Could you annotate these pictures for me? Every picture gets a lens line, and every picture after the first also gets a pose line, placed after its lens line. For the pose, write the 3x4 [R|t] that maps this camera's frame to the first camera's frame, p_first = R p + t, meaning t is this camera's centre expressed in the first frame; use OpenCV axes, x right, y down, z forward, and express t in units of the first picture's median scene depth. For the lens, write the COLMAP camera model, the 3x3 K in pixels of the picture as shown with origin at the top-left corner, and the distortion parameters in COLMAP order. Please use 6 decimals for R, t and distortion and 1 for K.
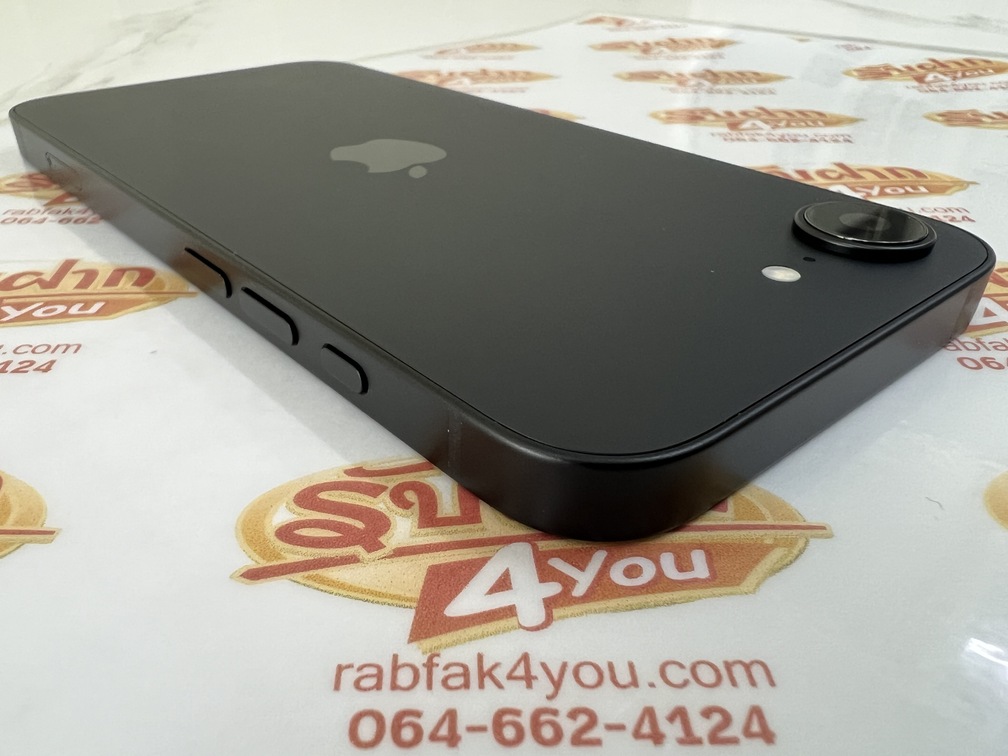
lens RADIAL K [[819.7, 0, 450.1], [0, 819.7, 389.8], [0, 0, 1]] dist [-0.002437, -0.002706]
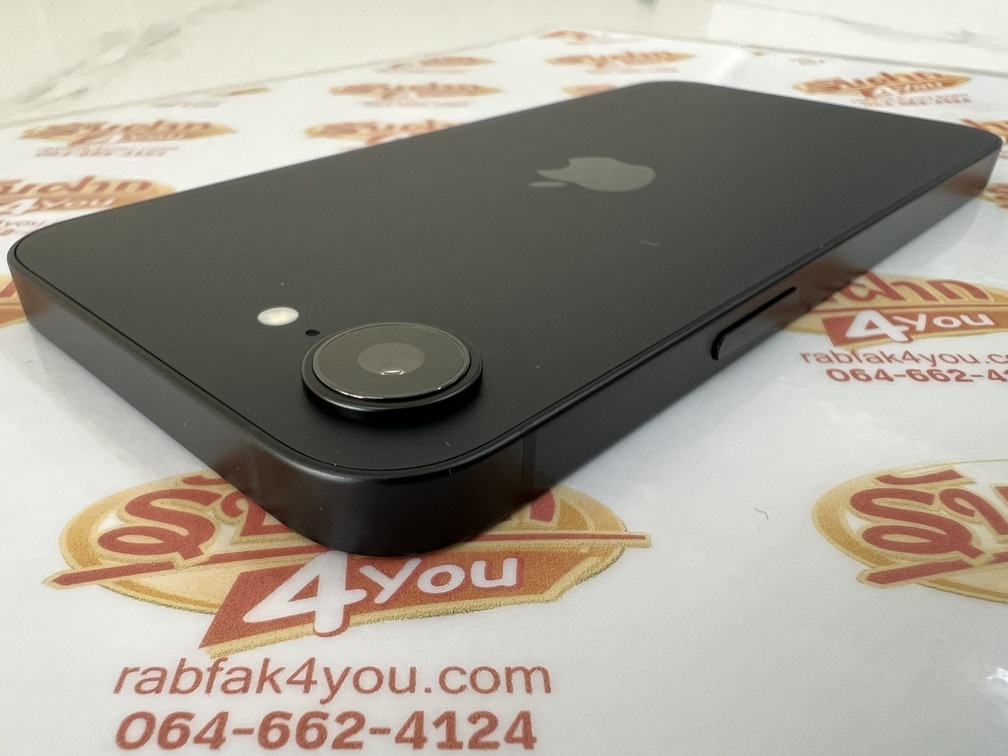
lens RADIAL K [[819.7, 0, 465.1], [0, 819.7, 392.5], [0, 0, 1]] dist [-0.002437, -0.002706]
pose [[0.999947, 0.003126, -0.009777, 0.265181], [-0.003239, 0.999928, -0.011589, 0.003018], [0.009740, 0.011620, 0.999885, -0.015357]]
